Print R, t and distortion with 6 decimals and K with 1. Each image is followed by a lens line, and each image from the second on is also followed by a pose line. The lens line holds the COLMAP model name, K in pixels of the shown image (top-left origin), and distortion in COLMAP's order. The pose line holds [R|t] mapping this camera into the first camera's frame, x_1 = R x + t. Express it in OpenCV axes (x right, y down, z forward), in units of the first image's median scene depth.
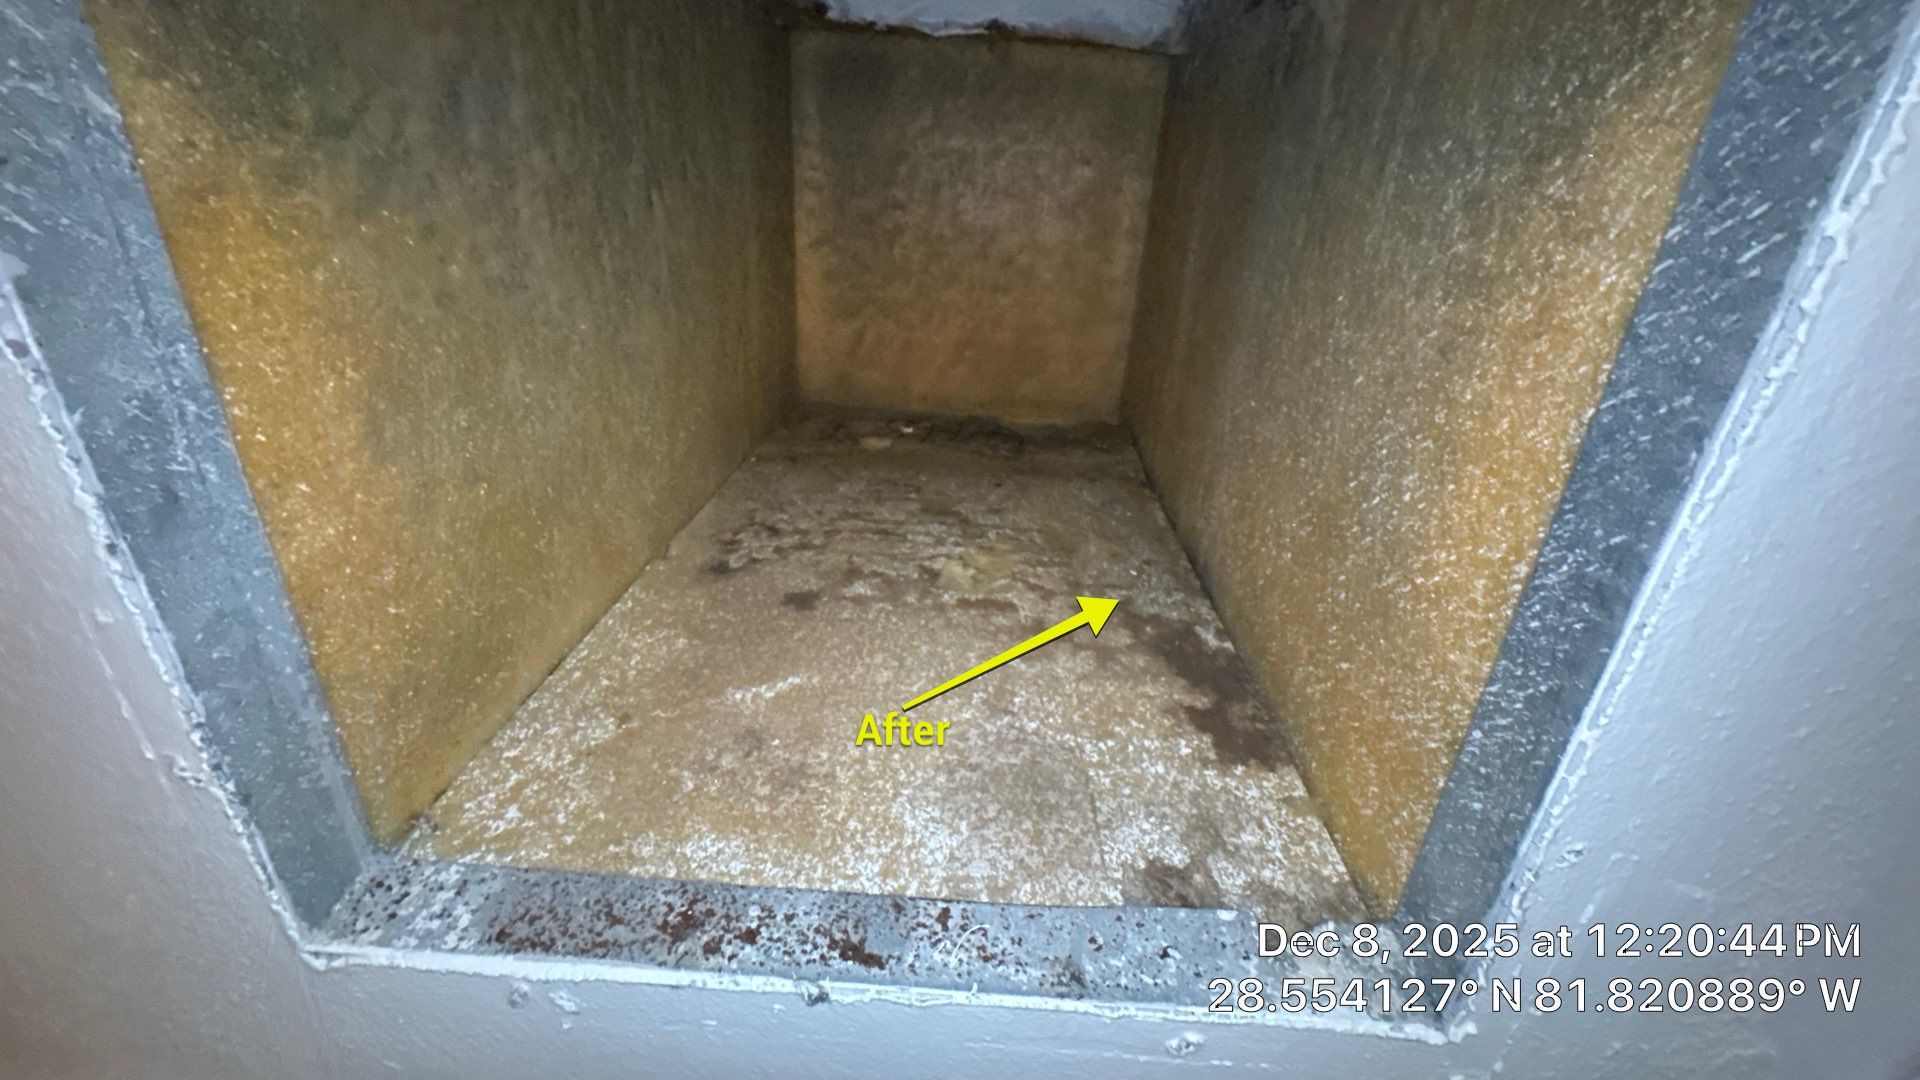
lens RADIAL K [[773.4, 0, 961.2], [0, 773.4, 544.0], [0, 0, 1]] dist [-0.006244, 0.000604]
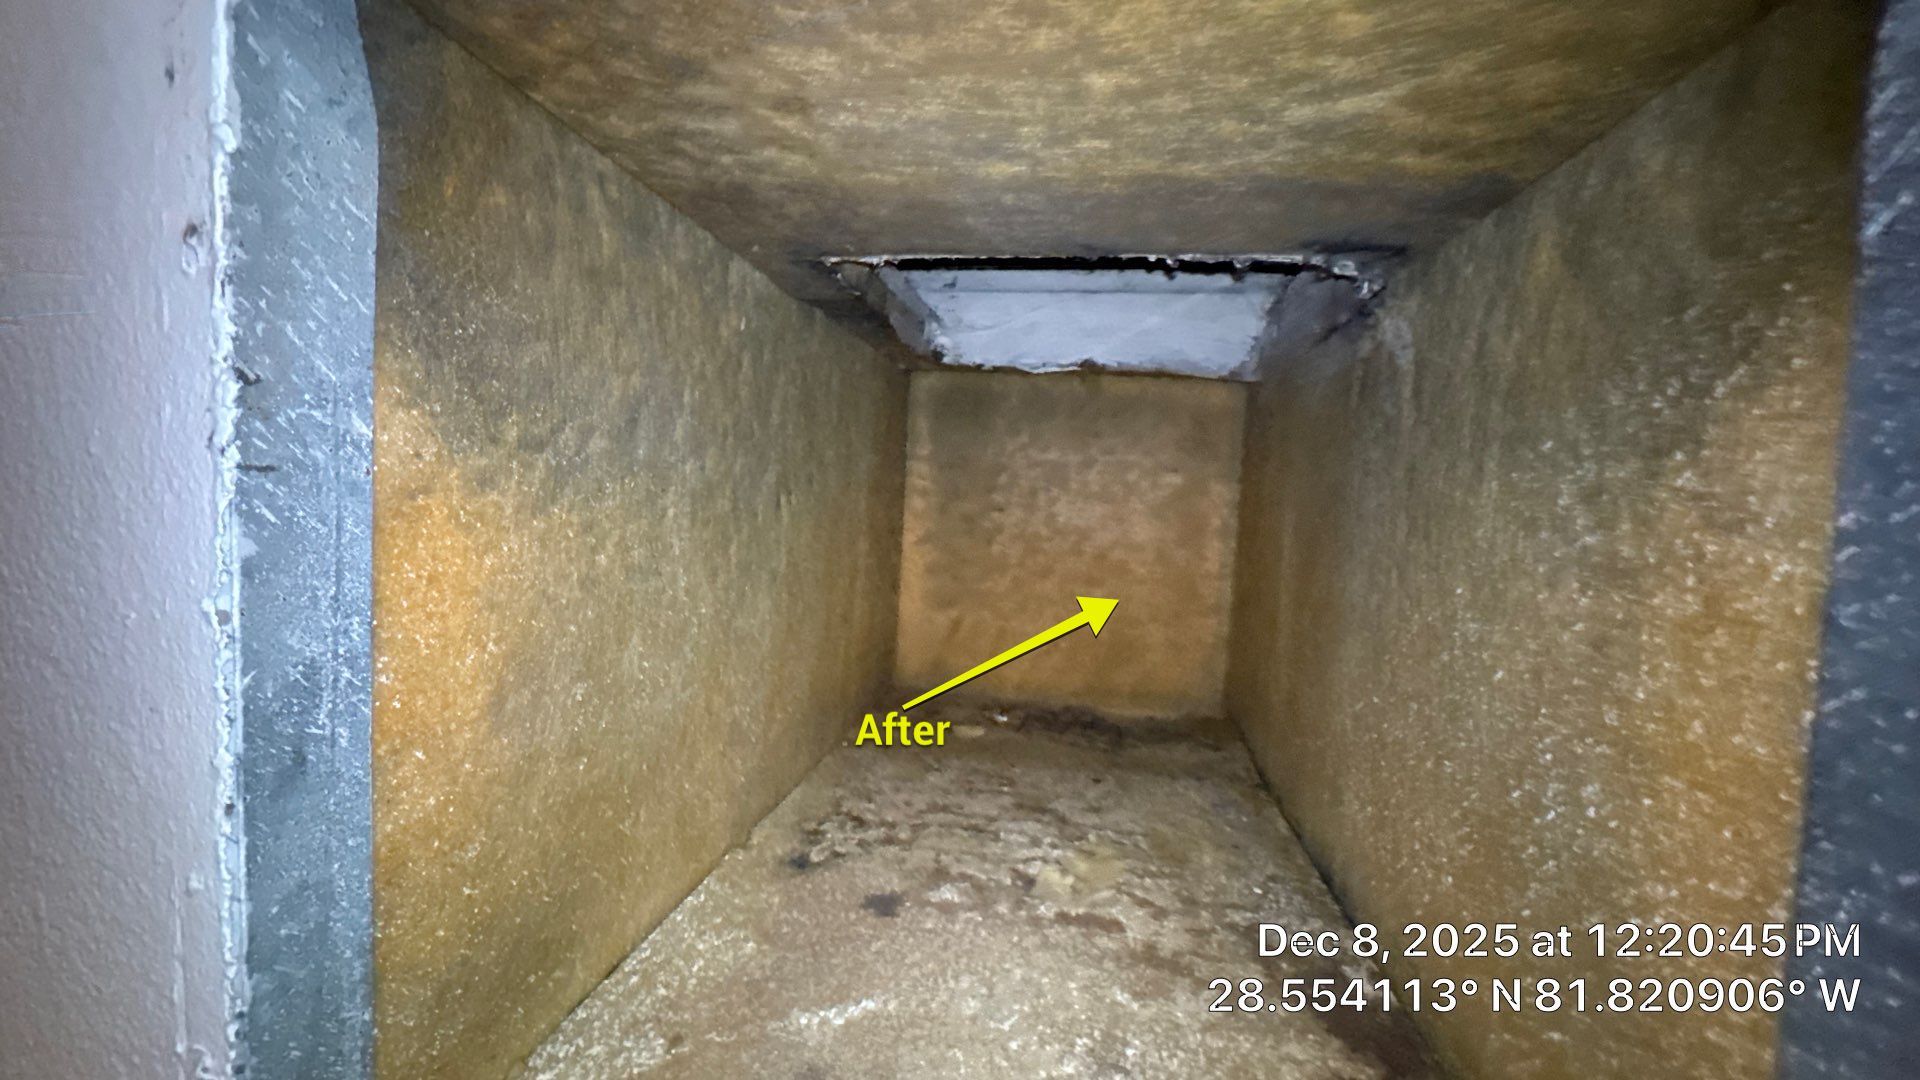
lens RADIAL K [[773.4, 0, 957.4], [0, 773.4, 537.5], [0, 0, 1]] dist [-0.006244, 0.000604]
pose [[0.992487, 0.000693, -0.122345, -0.012117], [-0.045677, 0.929777, -0.365279, -0.000364], [0.113501, 0.368123, 0.922823, 0.019100]]
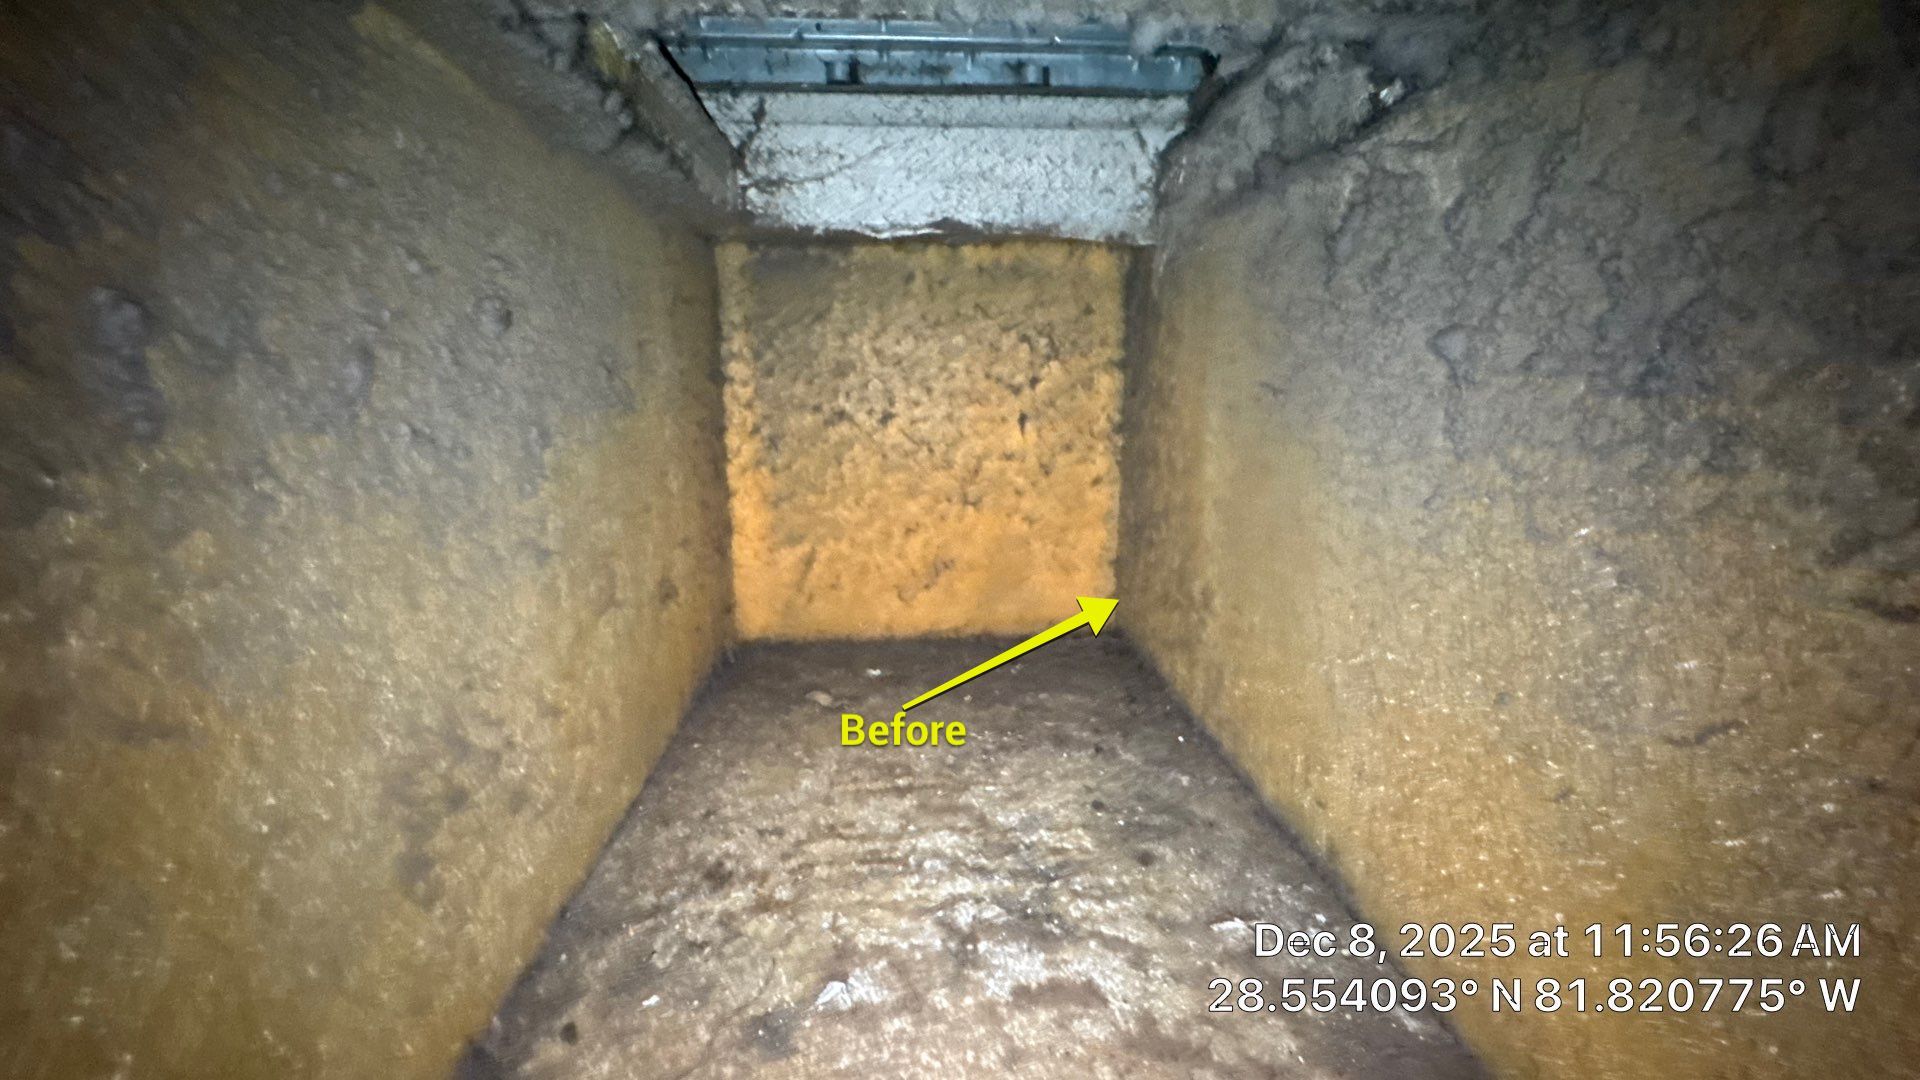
lens RADIAL K [[773.4, 0, 959.7], [0, 773.4, 543.3], [0, 0, 1]] dist [-0.006244, 0.000604]
pose [[0.991940, -0.082182, 0.096446, -0.116190], [0.101547, 0.970842, -0.217149, -0.228816], [-0.075788, 0.225193, 0.971362, 0.413770]]
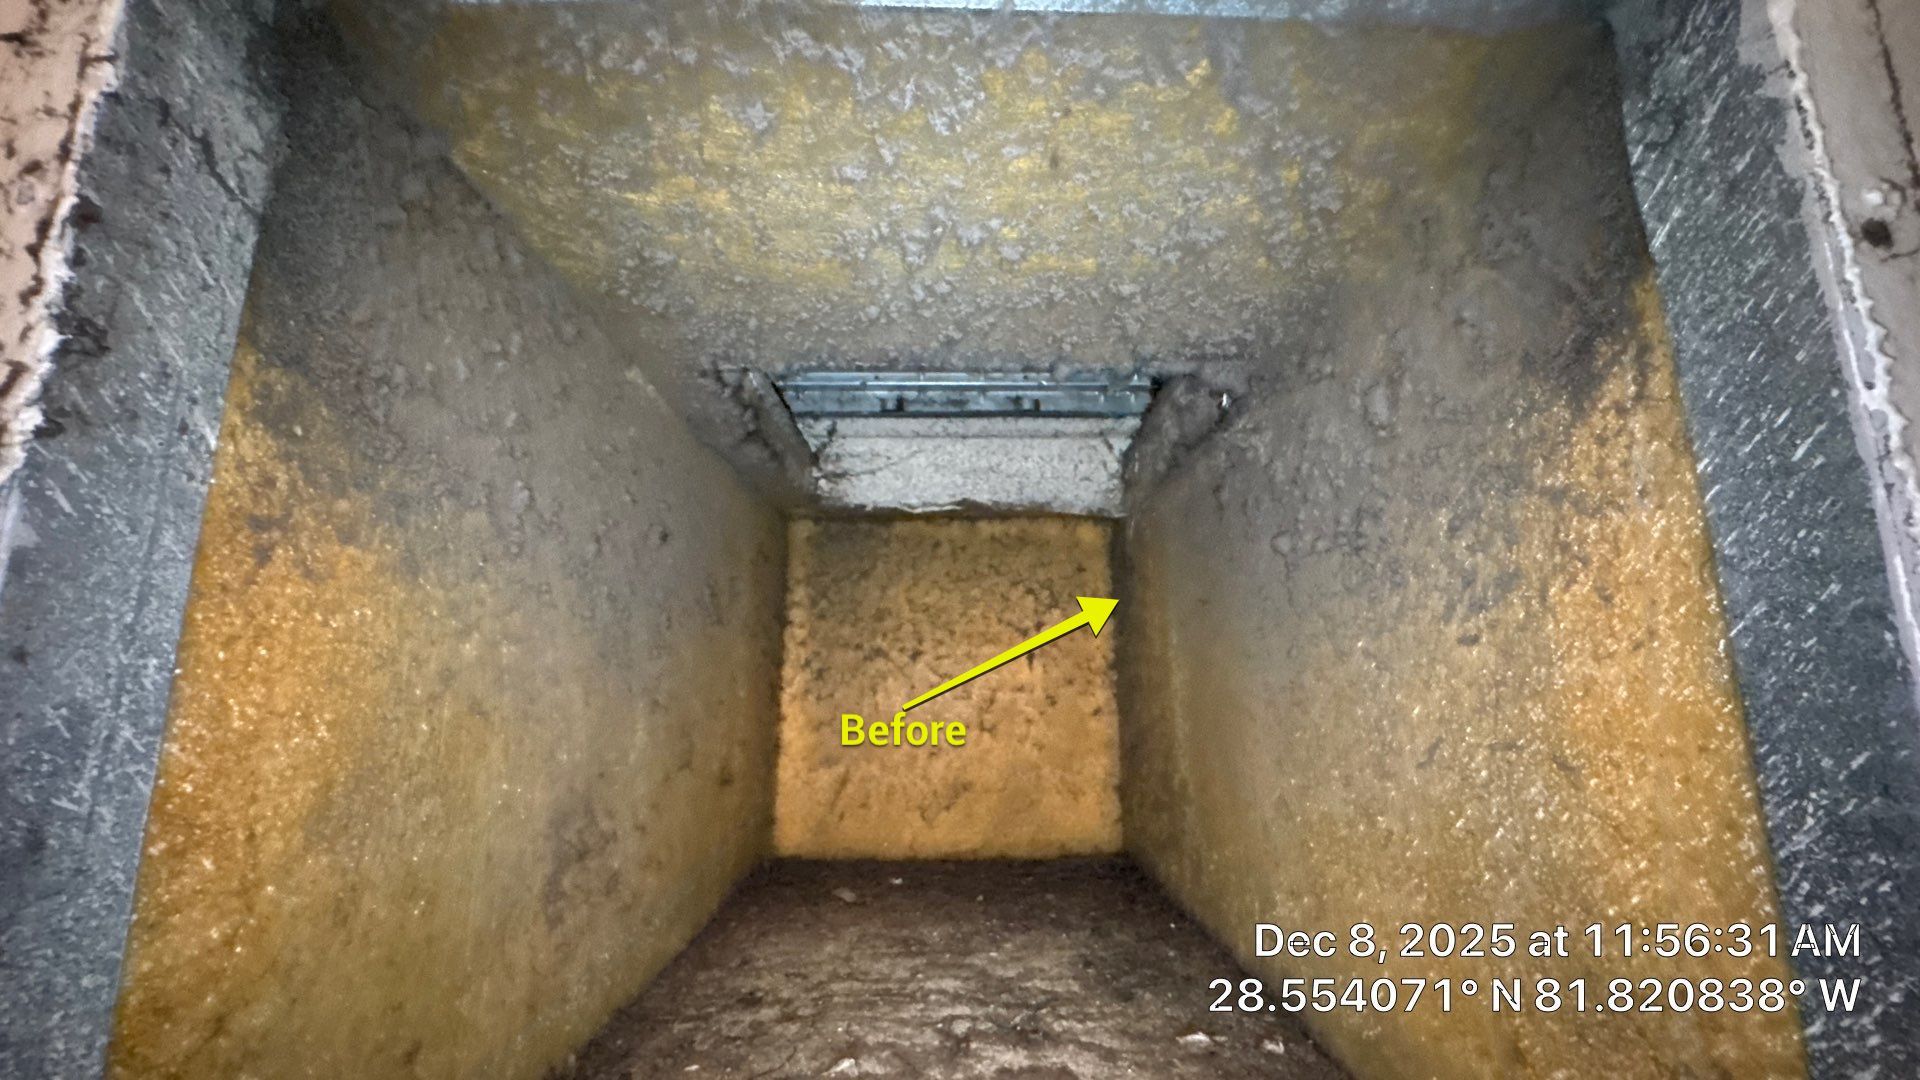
lens RADIAL K [[773.4, 0, 958.1], [0, 773.4, 536.6], [0, 0, 1]] dist [-0.006244, 0.000604]
pose [[0.996586, -0.045395, 0.068959, -0.102050], [0.076970, 0.812978, -0.577185, 0.115991], [-0.029861, 0.580522, 0.813697, 0.115089]]
